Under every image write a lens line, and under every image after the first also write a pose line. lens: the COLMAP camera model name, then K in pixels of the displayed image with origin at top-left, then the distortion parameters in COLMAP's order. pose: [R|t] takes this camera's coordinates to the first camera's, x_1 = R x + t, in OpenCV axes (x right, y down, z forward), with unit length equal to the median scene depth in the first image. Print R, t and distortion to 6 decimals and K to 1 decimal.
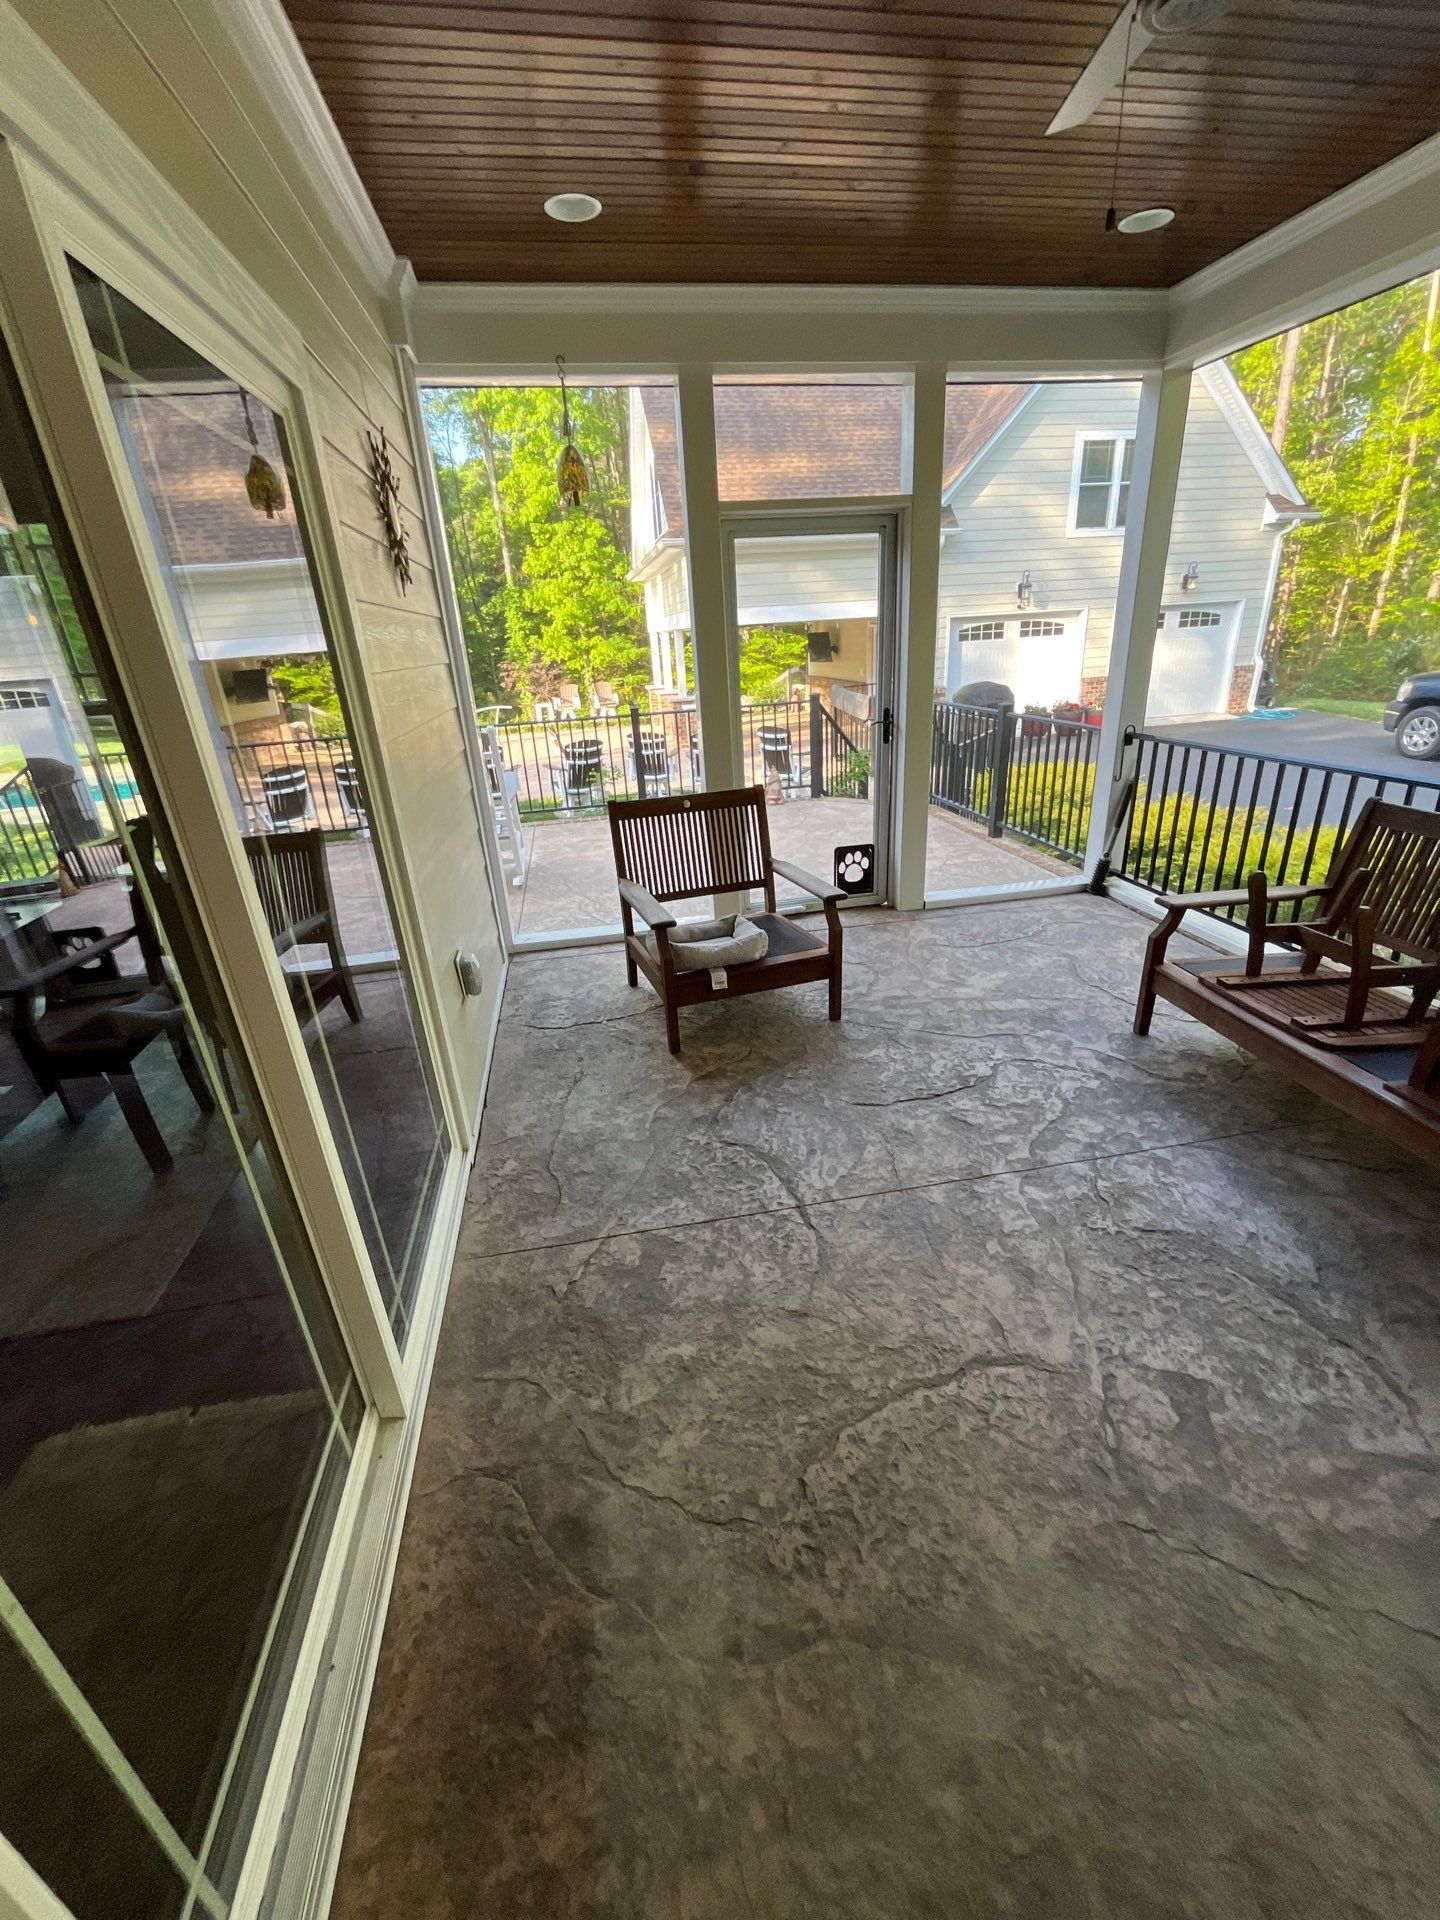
lens RADIAL K [[780.1, 0, 722.7], [0, 780.1, 955.6], [0, 0, 1]] dist [-0.003622, -0.000164]
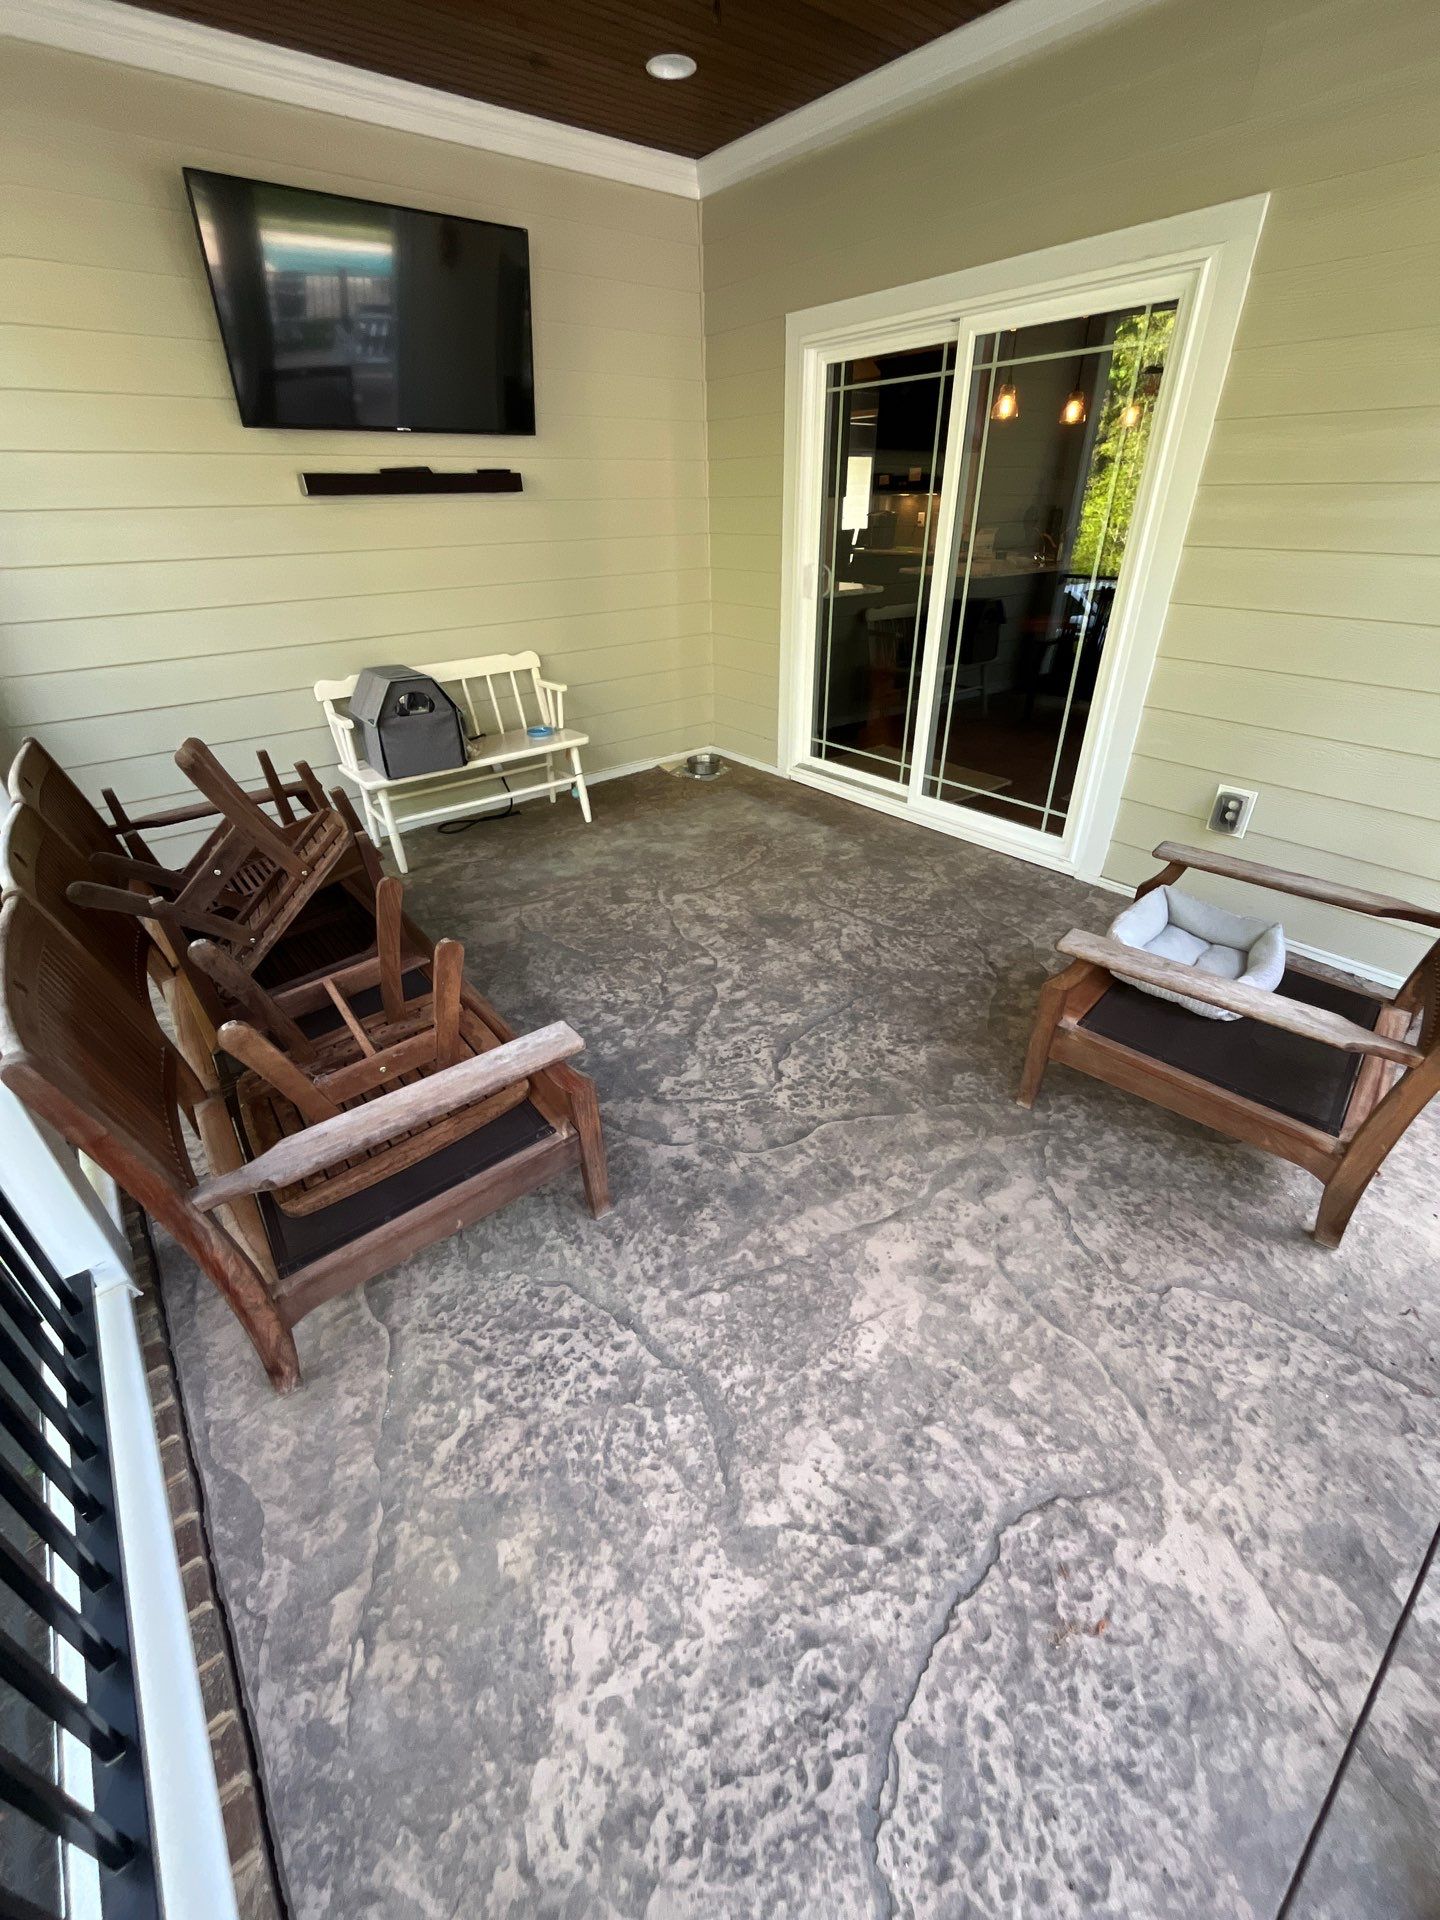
lens RADIAL K [[777.8, 0, 723.0], [0, 777.8, 956.2], [0, 0, 1]] dist [-0.003610, -0.000383]
pose [[-0.879579, 0.297094, -0.371587, 0.505590], [-0.123204, 0.612161, 0.781076, -0.419407], [0.459524, 0.732799, -0.501841, 0.983323]]
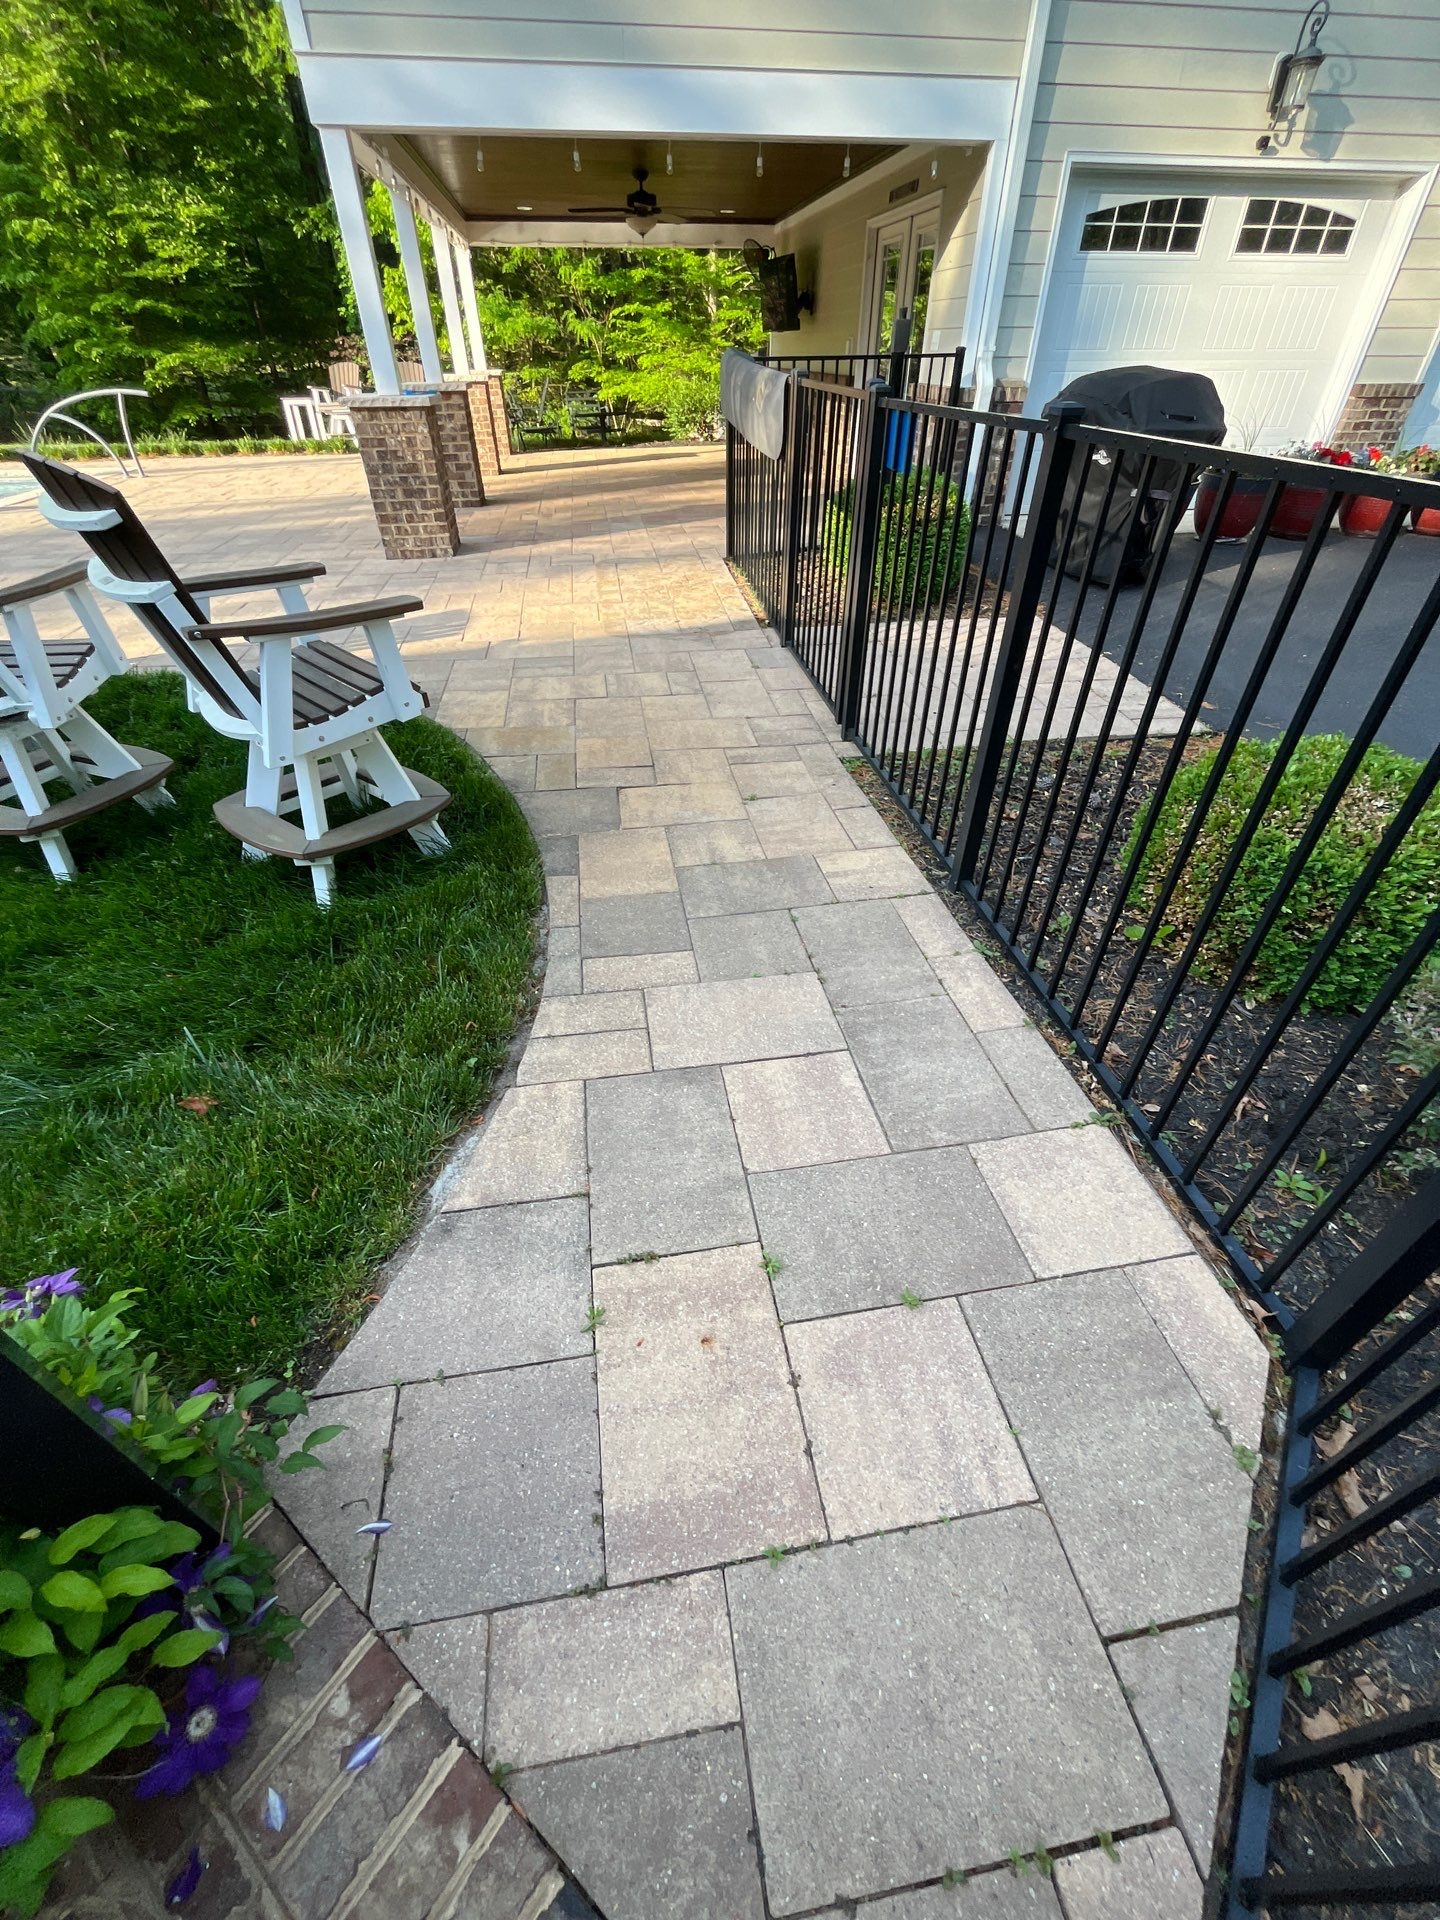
lens RADIAL K [[784.2, 0, 720.3], [0, 784.2, 954.1], [0, 0, 1]] dist [-0.004423, 0.000197]
pose [[0.998093, 0.061714, 0.001148, 0.582097], [-0.059776, 0.961785, 0.267202, -0.639928], [0.015386, -0.266761, 0.963640, 2.115800]]
